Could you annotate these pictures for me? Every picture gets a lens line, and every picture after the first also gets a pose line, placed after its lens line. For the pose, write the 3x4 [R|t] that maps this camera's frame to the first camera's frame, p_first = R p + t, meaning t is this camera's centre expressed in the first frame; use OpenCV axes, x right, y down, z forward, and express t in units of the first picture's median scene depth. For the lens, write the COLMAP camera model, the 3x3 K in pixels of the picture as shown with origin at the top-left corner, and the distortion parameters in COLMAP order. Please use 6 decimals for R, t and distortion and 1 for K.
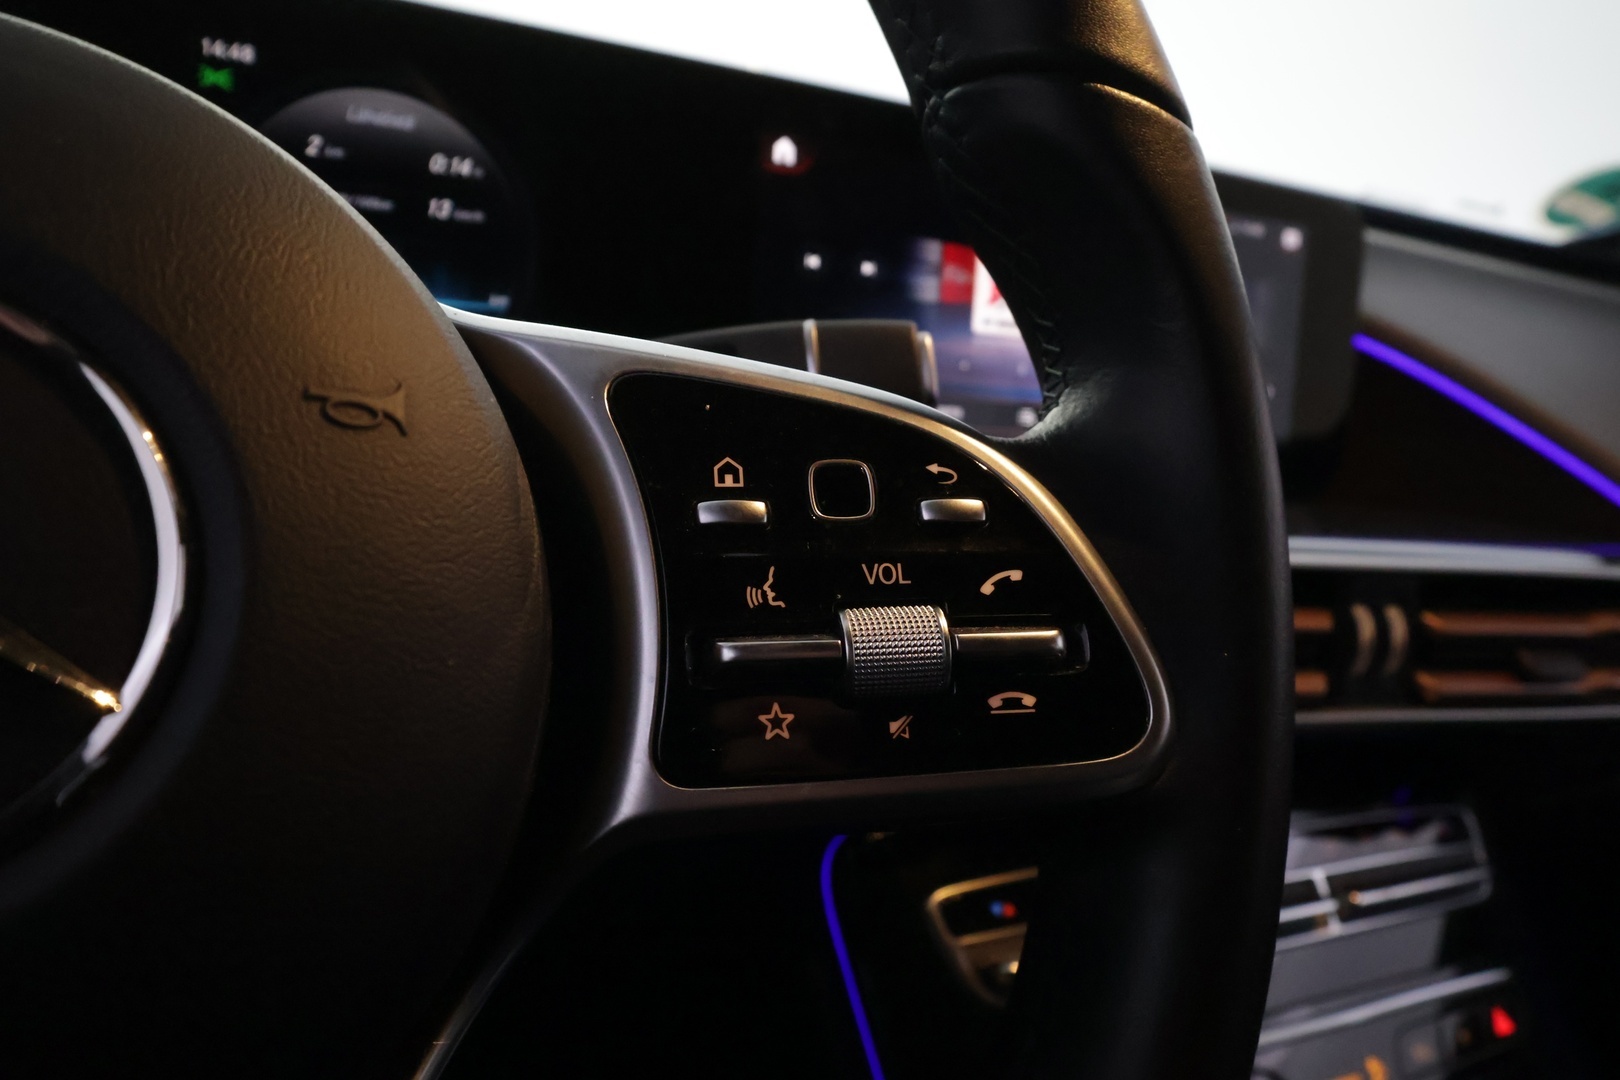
lens RADIAL K [[1280.8, 0, 803.1], [0, 1280.8, 548.2], [0, 0, 1]] dist [0.005680, 0.004047]
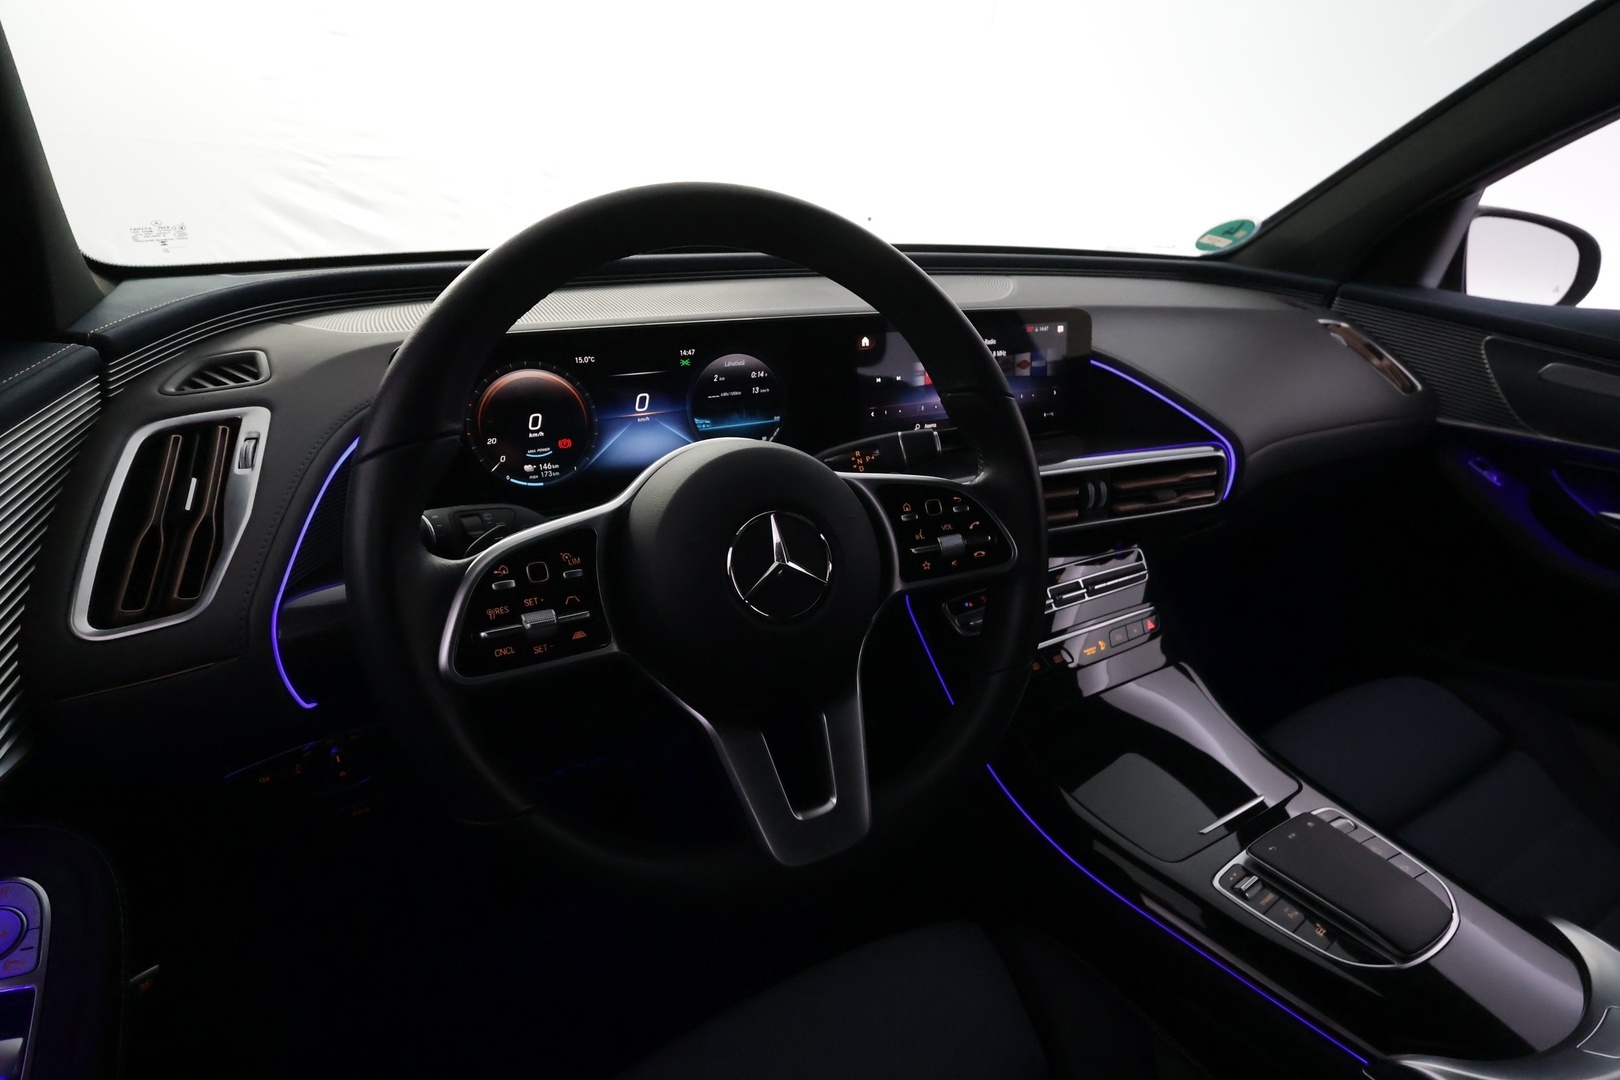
lens RADIAL K [[718.2, 0, 810.4], [0, 718.2, 543.9], [0, 0, 1]] dist [0.004146, 0.000440]
pose [[0.993237, -0.112771, -0.027621, -0.135109], [0.115775, 0.979891, 0.162513, -0.151920], [0.008738, -0.164612, 0.986320, -0.560984]]
